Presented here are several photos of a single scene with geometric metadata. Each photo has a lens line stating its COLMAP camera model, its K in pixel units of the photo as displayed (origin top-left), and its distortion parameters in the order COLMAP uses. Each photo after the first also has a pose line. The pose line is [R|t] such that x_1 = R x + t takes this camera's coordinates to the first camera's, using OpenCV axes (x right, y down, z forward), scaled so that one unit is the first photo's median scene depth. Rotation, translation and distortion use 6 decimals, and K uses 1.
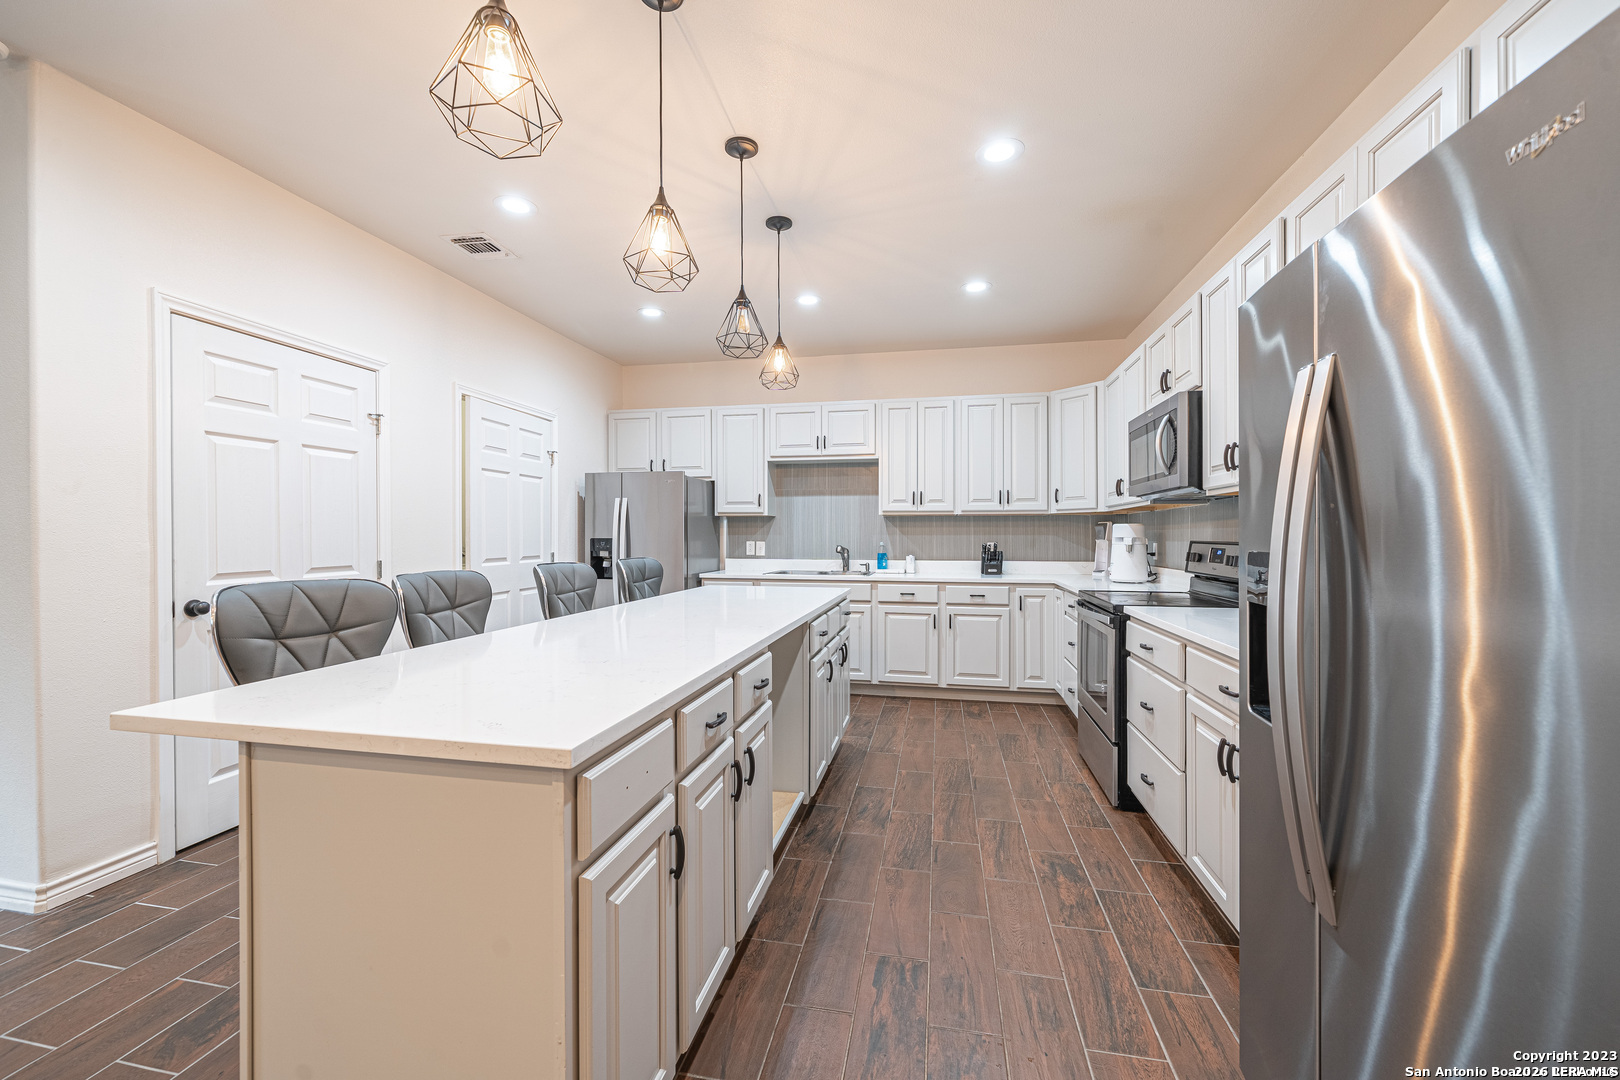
lens RADIAL K [[650.8, 0, 803.0], [0, 650.8, 524.8], [0, 0, 1]] dist [-0.000883, 0.000005]
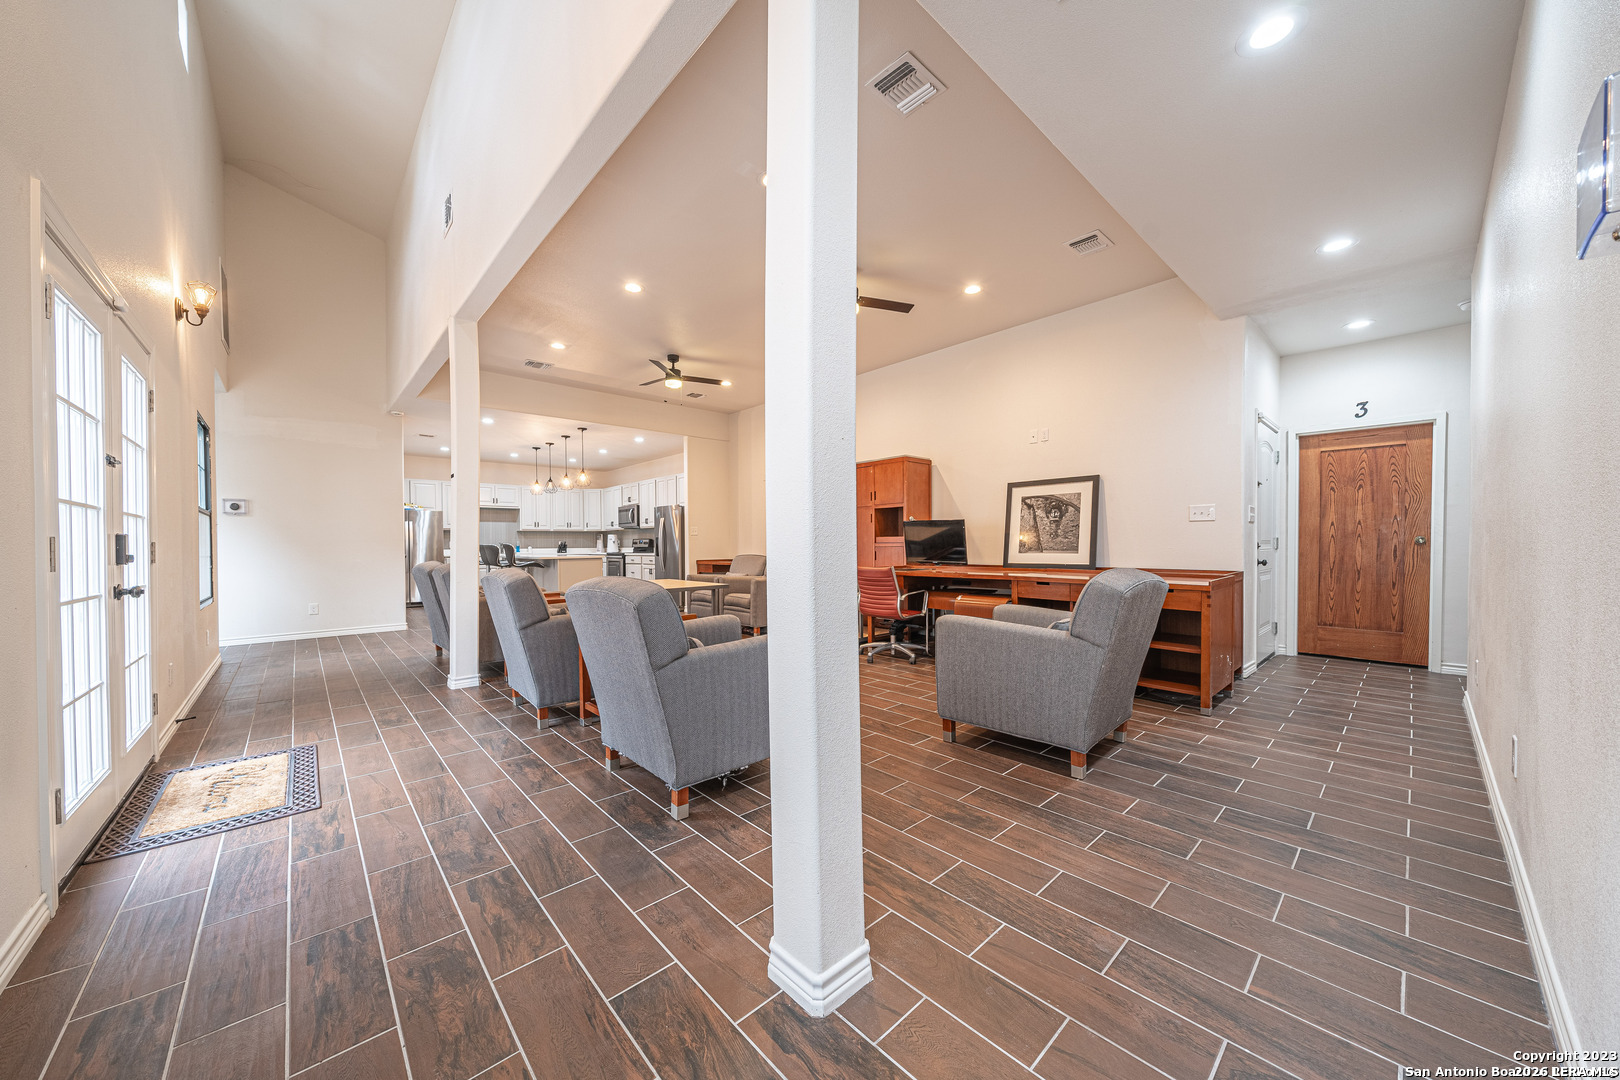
lens RADIAL K [[564.4, 0, 810.0], [0, 564.4, 540.0], [0, 0, 1]] dist [0.000058, 0.000003]
pose [[0.585062, -0.001297, 0.810988, -1.023724], [-0.005313, 0.999971, 0.005433, 0.003662], [-0.810971, -0.007487, 0.585038, -1.231633]]
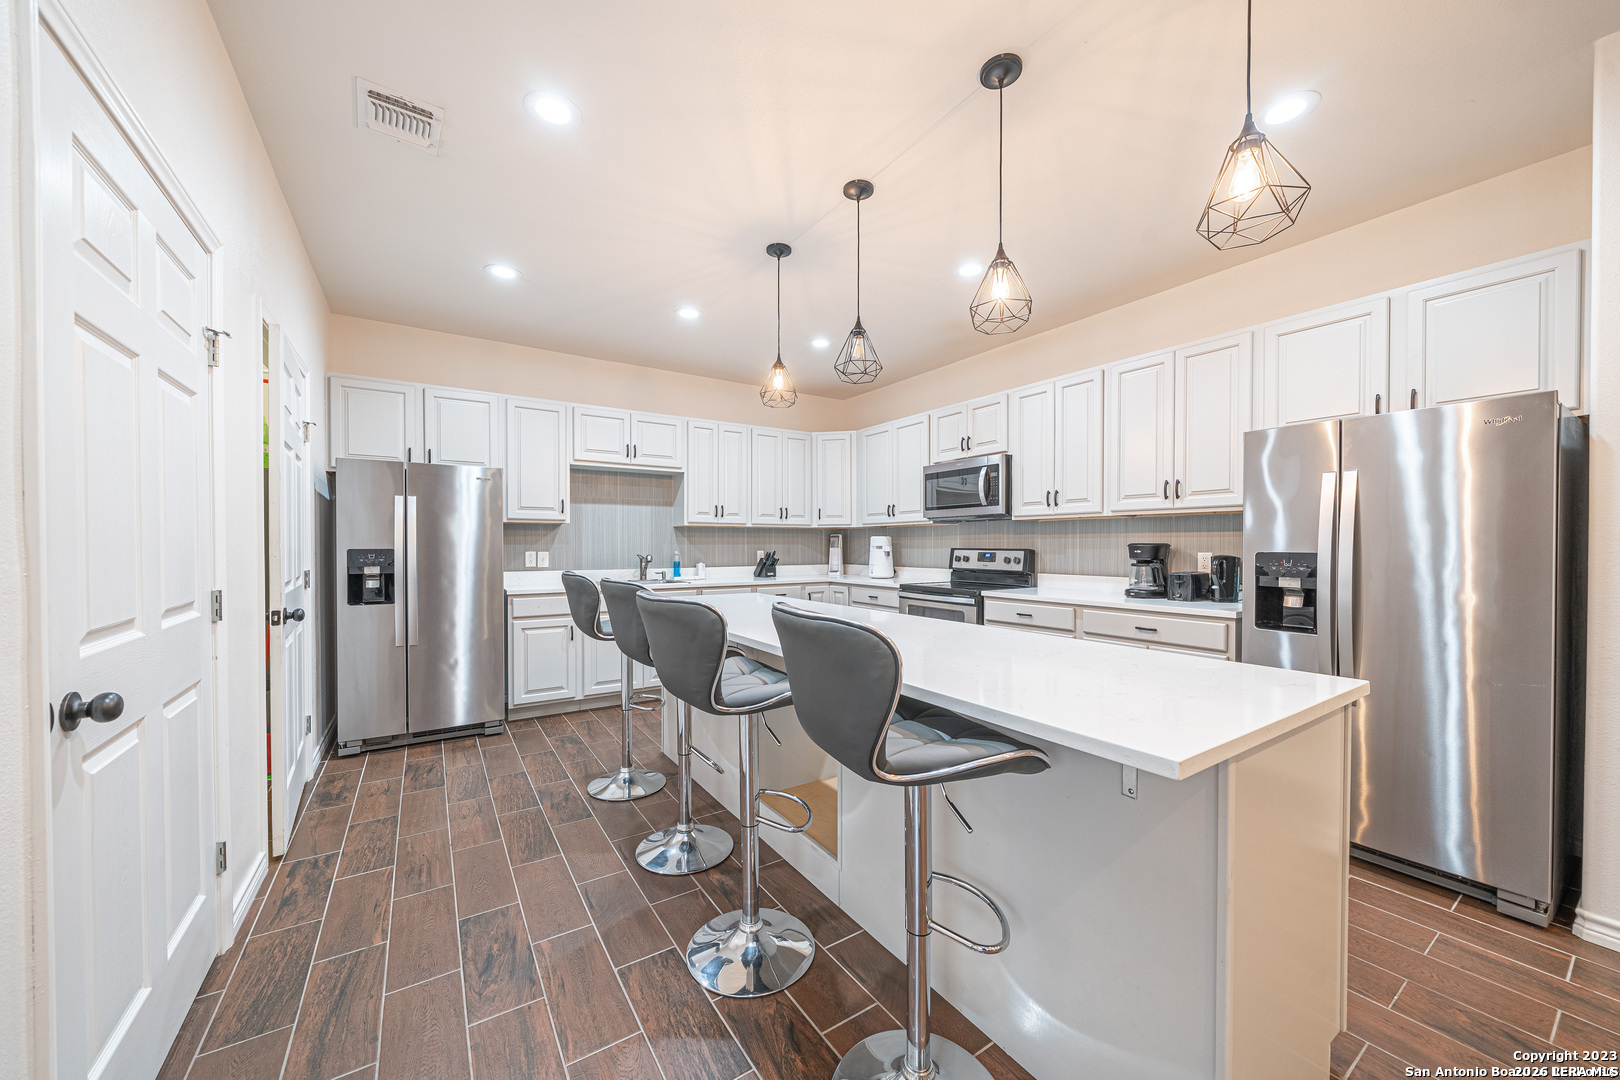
lens RADIAL K [[589.1, 0, 810.0], [0, 589.1, 540.0], [0, 0, 1]] dist [0.000955, 0.000020]
pose [[0.703731, 0.004549, 0.710452, -0.425178], [-0.010898, 0.999931, 0.004392, 0.001921], [-0.710383, -0.010833, 0.703732, 0.178332]]
